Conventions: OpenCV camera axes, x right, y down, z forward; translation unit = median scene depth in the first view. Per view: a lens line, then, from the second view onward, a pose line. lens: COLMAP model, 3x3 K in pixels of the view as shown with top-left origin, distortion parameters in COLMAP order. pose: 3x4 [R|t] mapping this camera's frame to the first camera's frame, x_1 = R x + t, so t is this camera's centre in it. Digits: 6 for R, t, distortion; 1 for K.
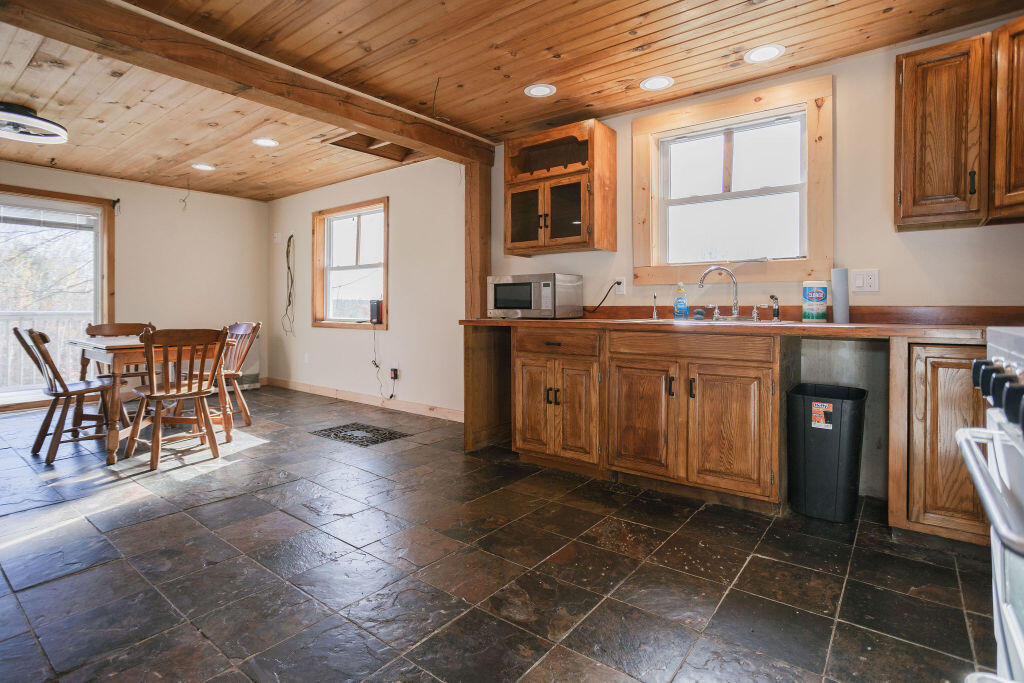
lens RADIAL K [[521.6, 0, 517.6], [0, 521.6, 317.3], [0, 0, 1]] dist [-0.003349, -0.000370]
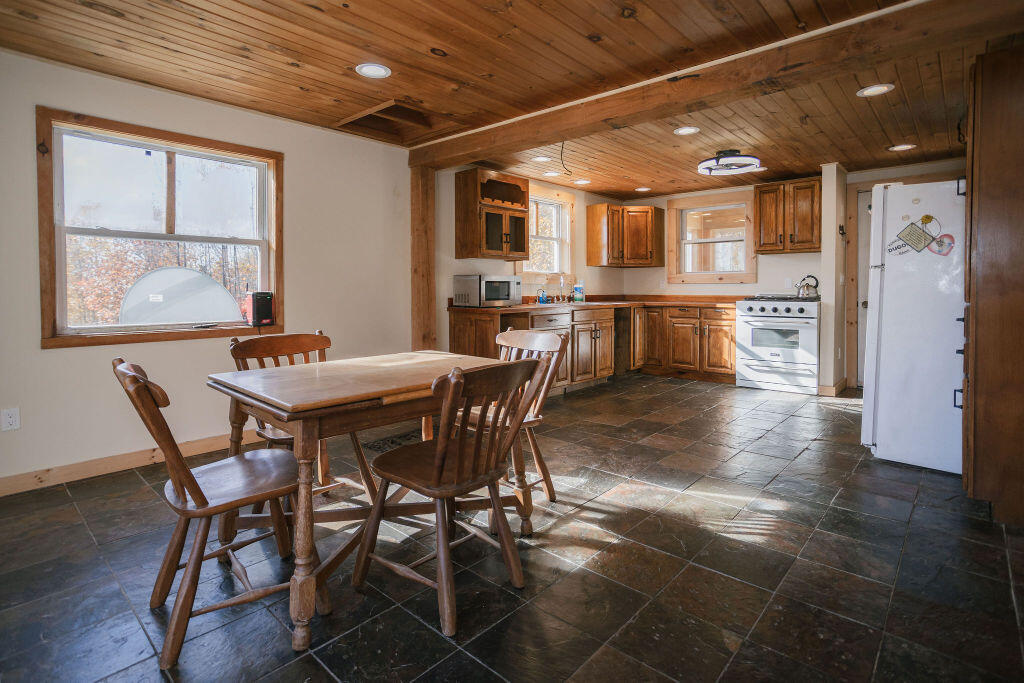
lens RADIAL K [[492.7, 0, 550.3], [0, 492.7, 299.4], [0, 0, 1]] dist [-0.001459, -0.000040]
pose [[0.035858, -0.028728, 0.998944, -1.387568], [0.012675, 0.999519, 0.028289, -0.057446], [-0.999277, 0.011647, 0.036204, 0.890596]]
